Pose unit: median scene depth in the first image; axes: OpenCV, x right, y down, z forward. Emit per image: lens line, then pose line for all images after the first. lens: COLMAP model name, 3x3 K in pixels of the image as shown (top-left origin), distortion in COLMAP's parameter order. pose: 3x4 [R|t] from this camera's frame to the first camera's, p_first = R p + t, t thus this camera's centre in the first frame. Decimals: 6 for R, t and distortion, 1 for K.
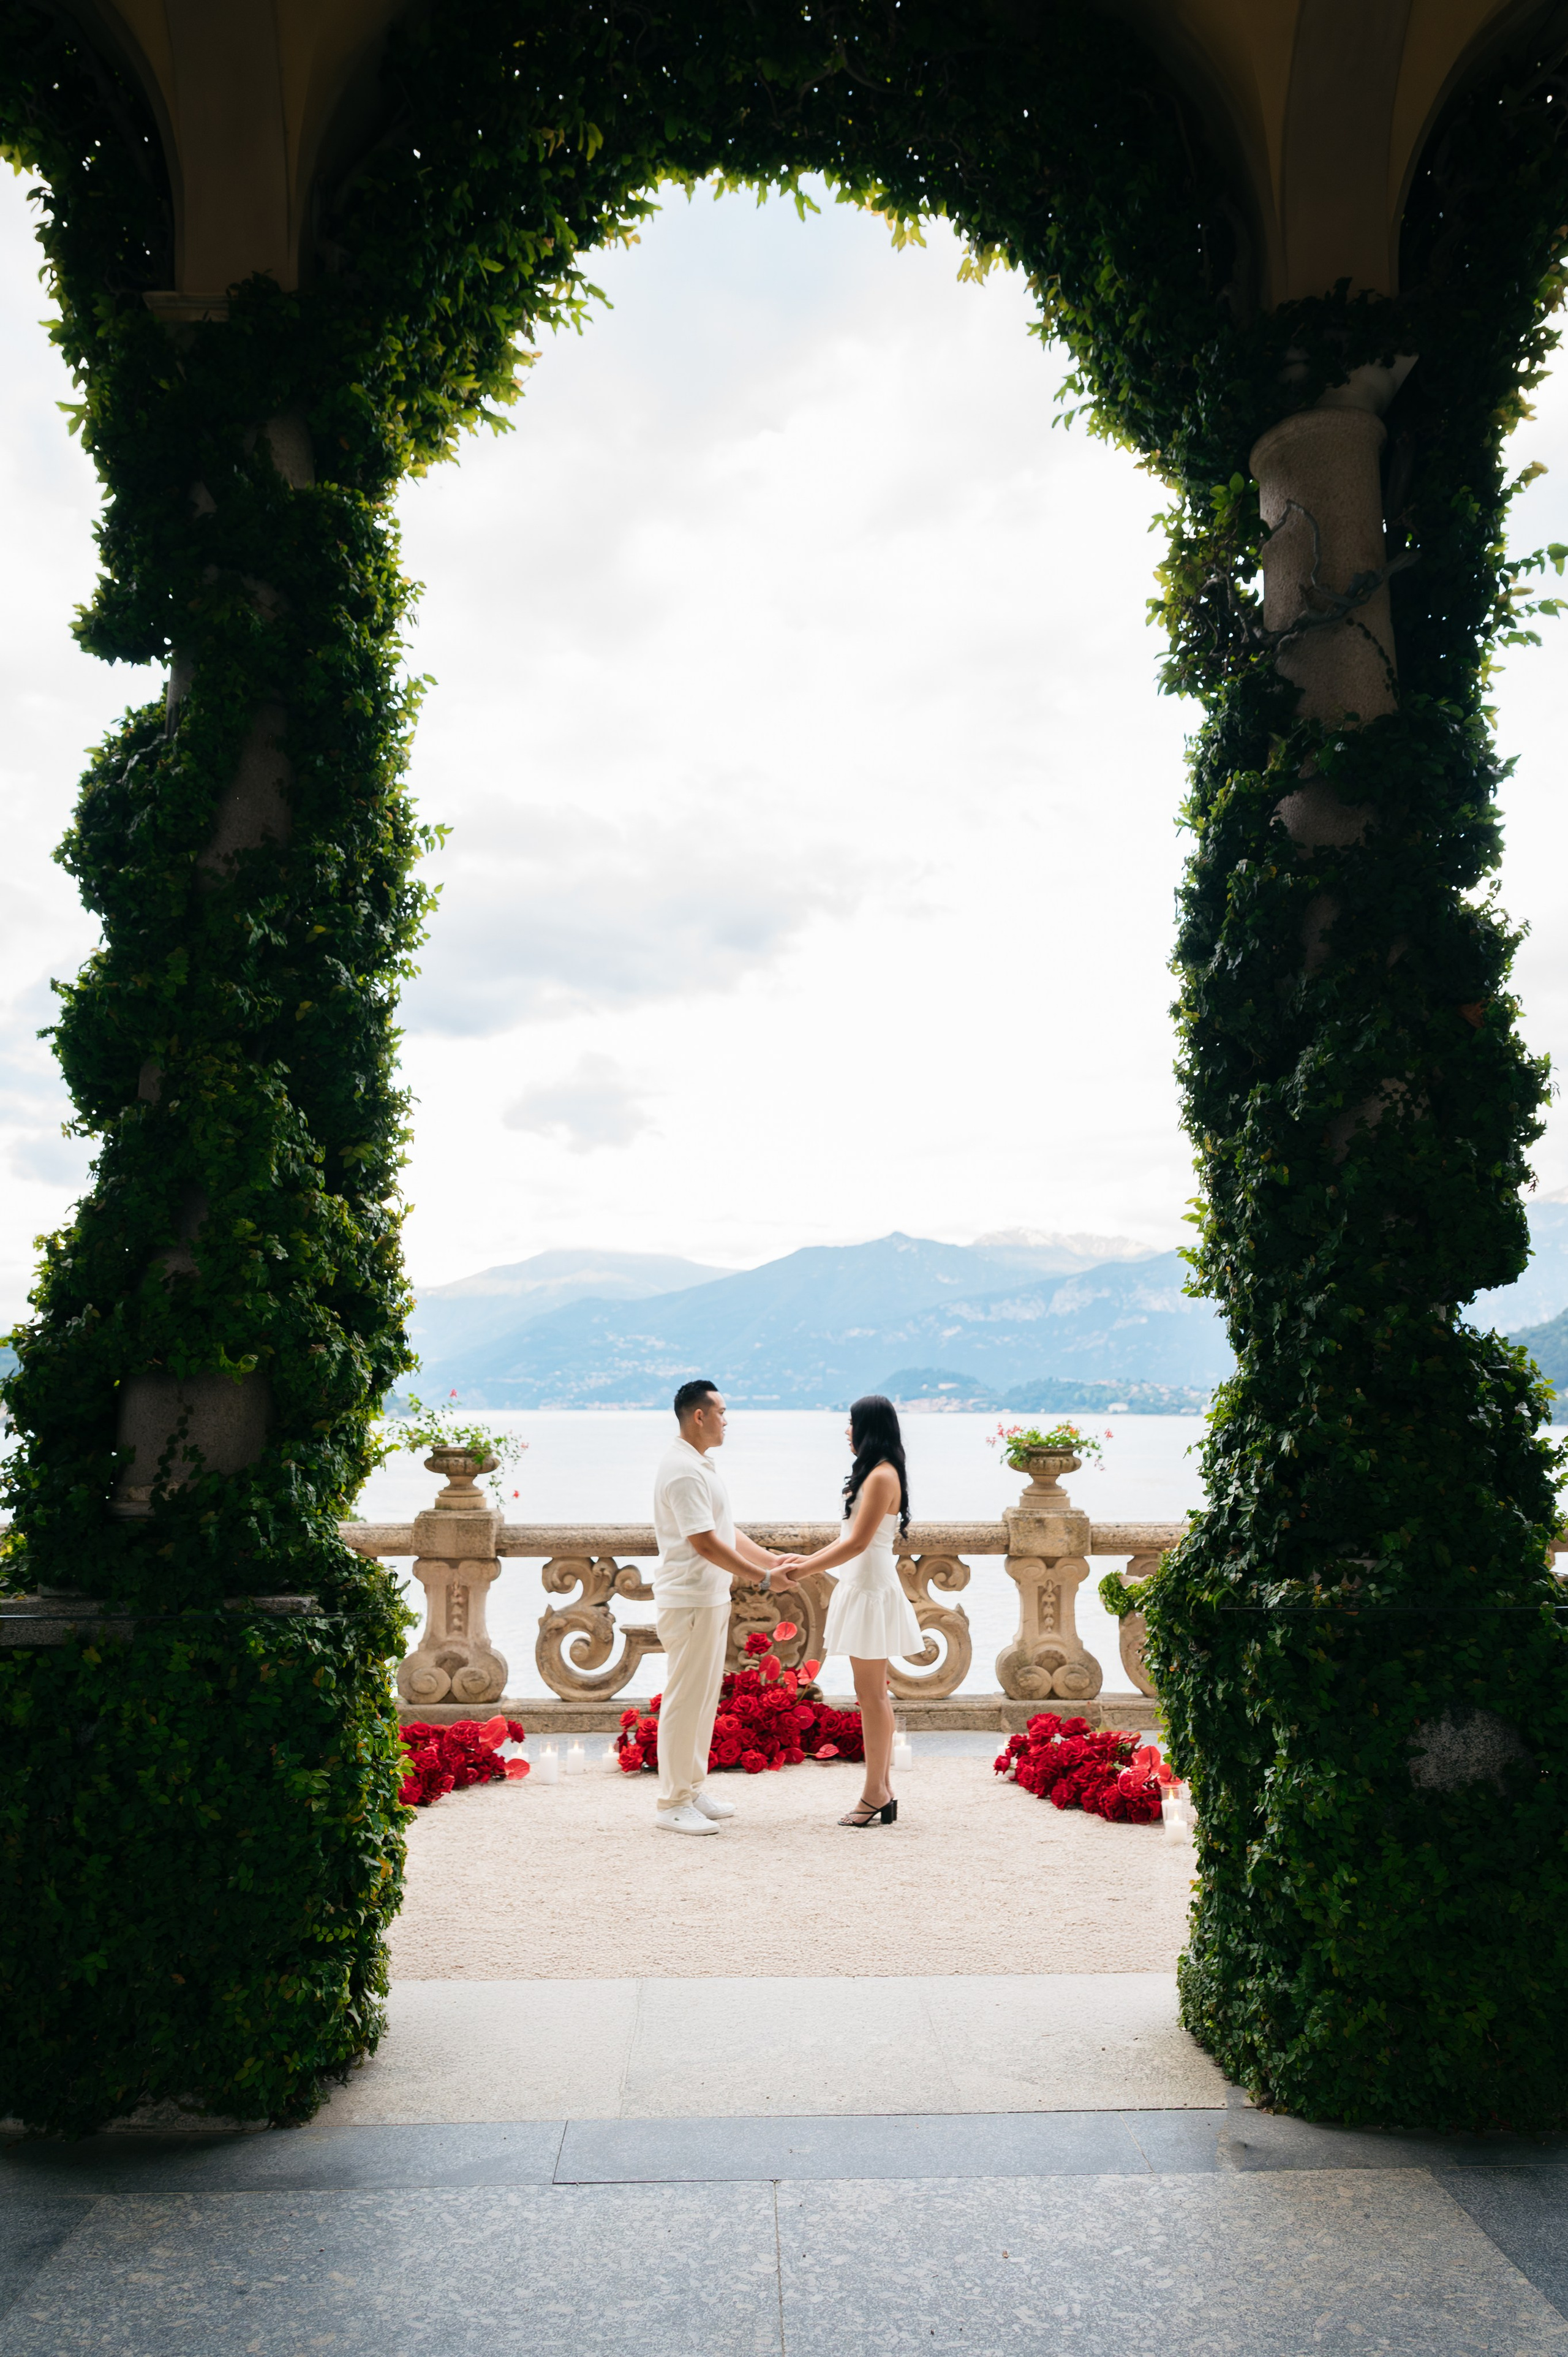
lens RADIAL K [[1588.3, 0, 791.8], [0, 1588.3, 1199.9], [0, 0, 1]] dist [0.000265, 0.003106]
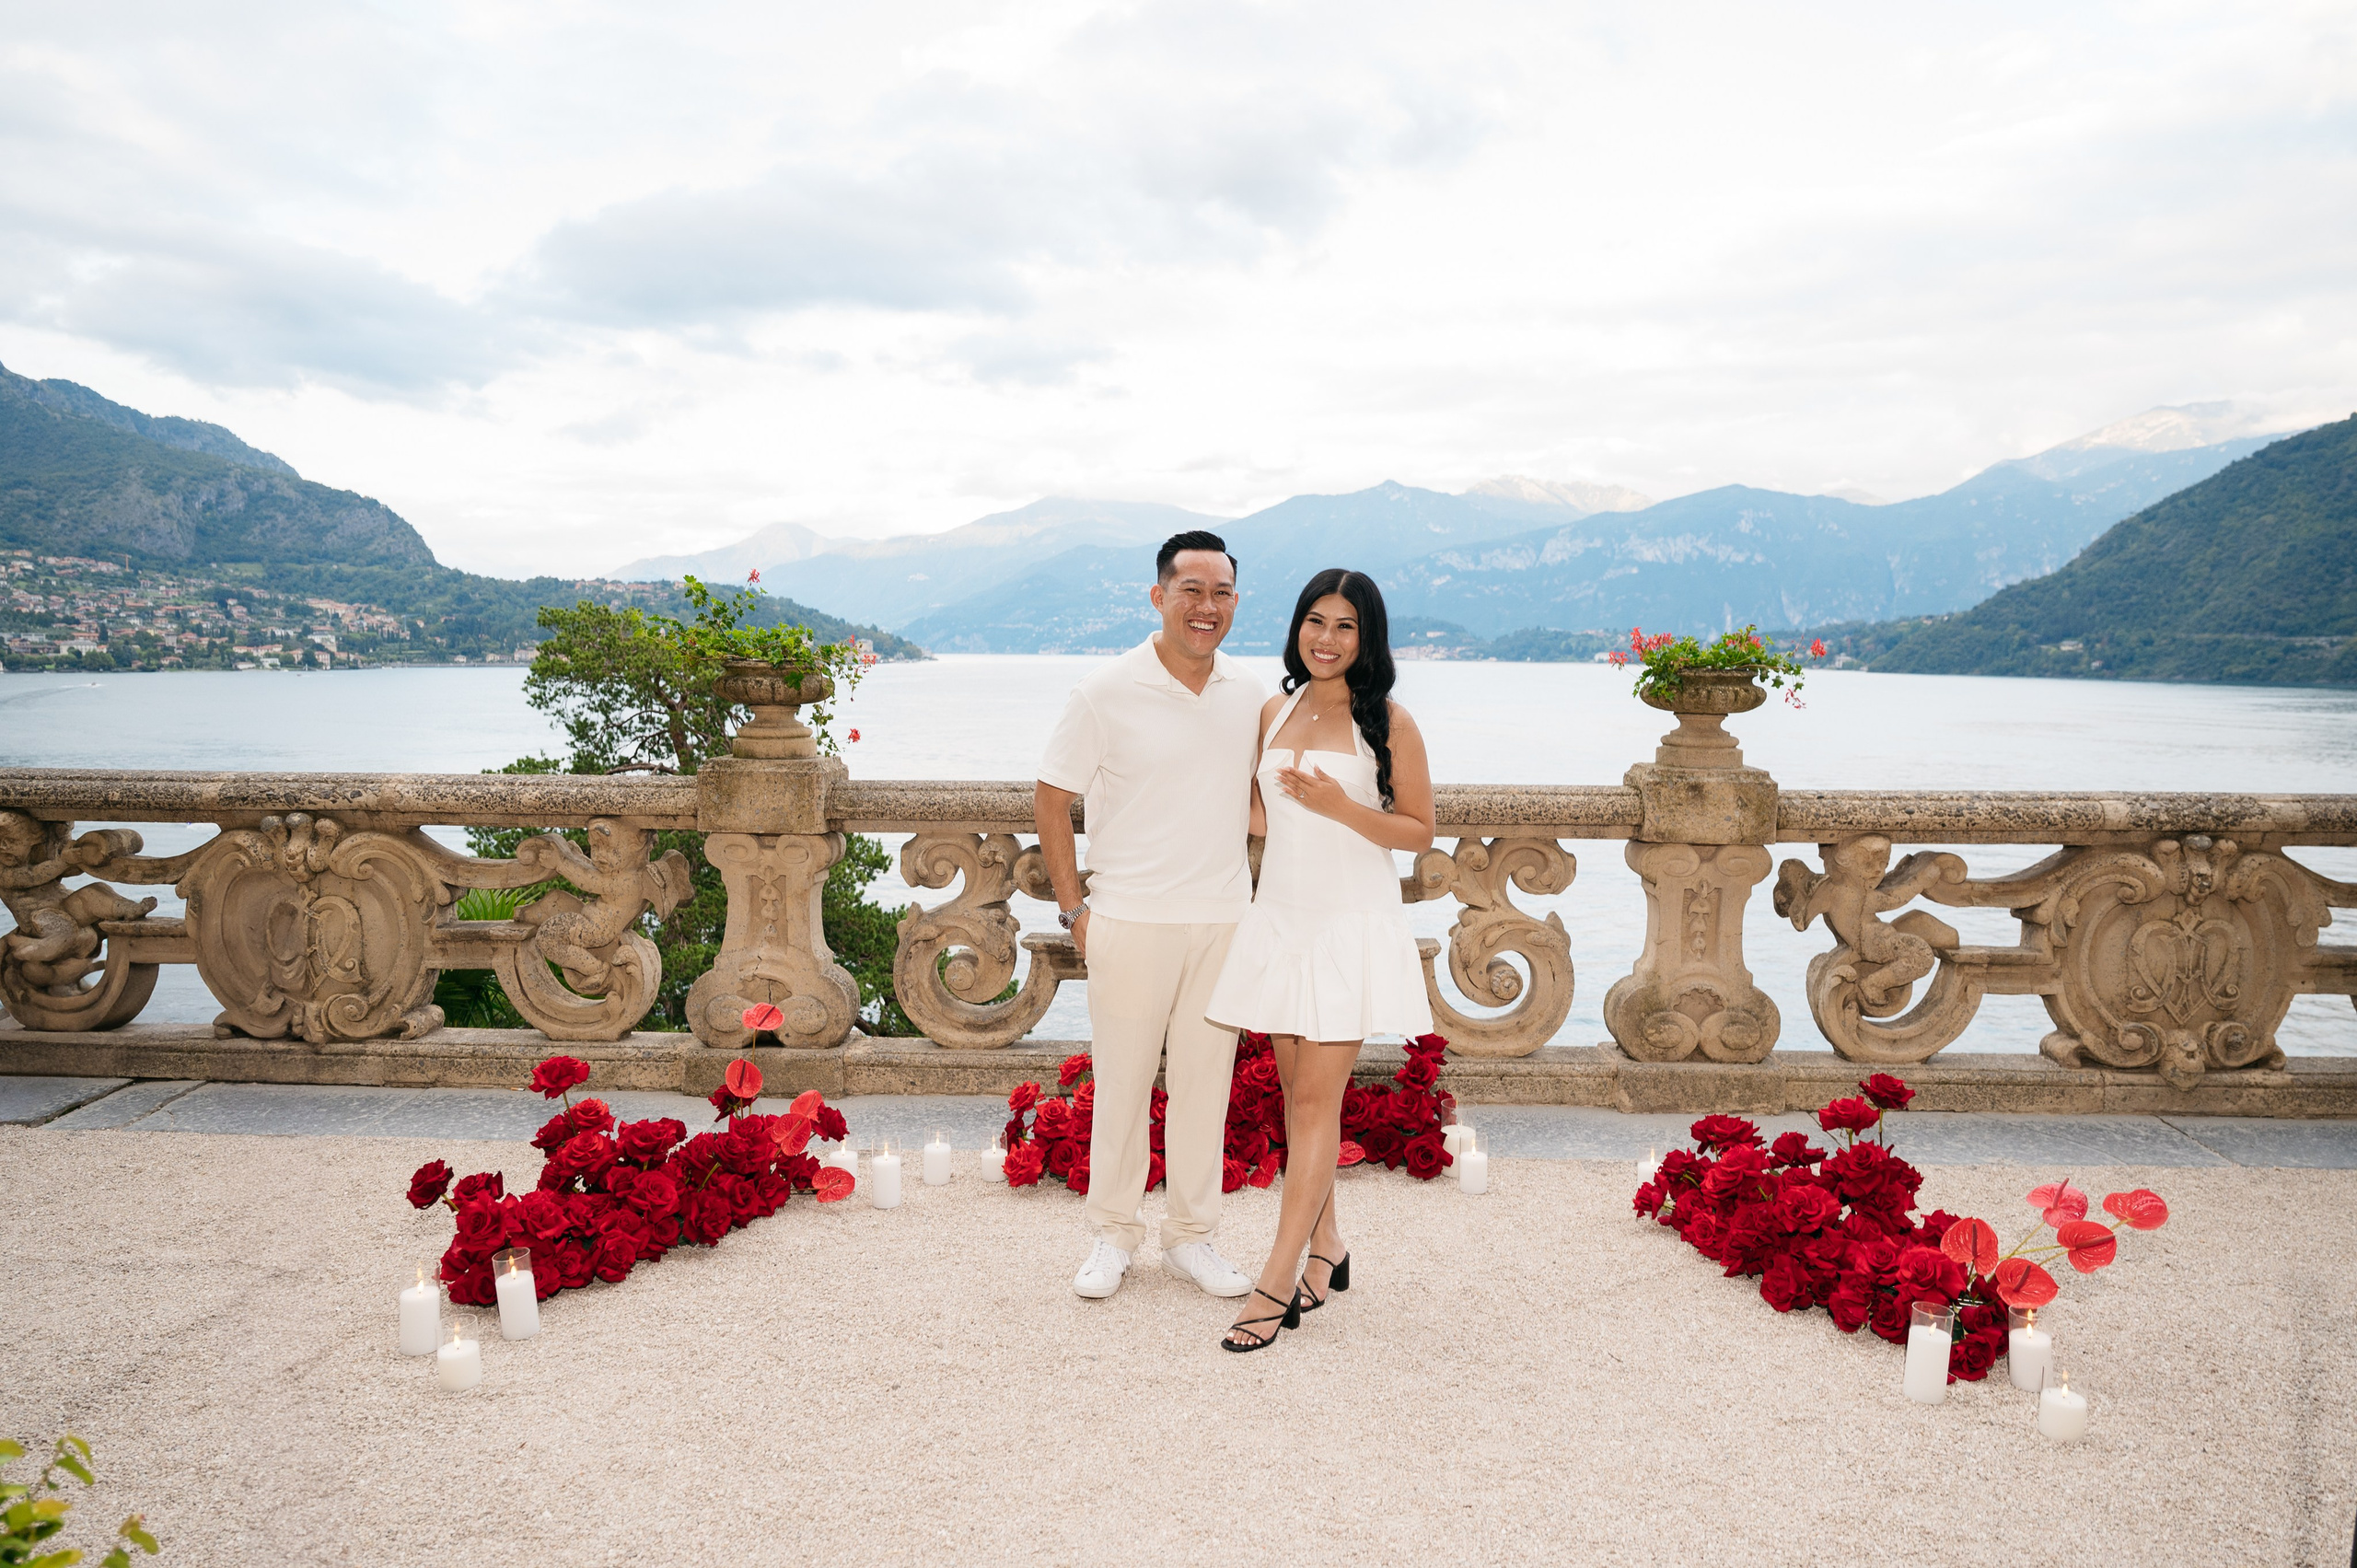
lens RADIAL K [[1588.5, 0, 1187.6], [0, 1588.5, 774.9], [0, 0, 1]] dist [0.000265, 0.003106]
pose [[0.998275, 0.012812, -0.057293, -0.009117], [-0.000697, 0.978413, 0.206660, 0.144605], [0.058704, -0.206263, 0.976734, 0.794439]]
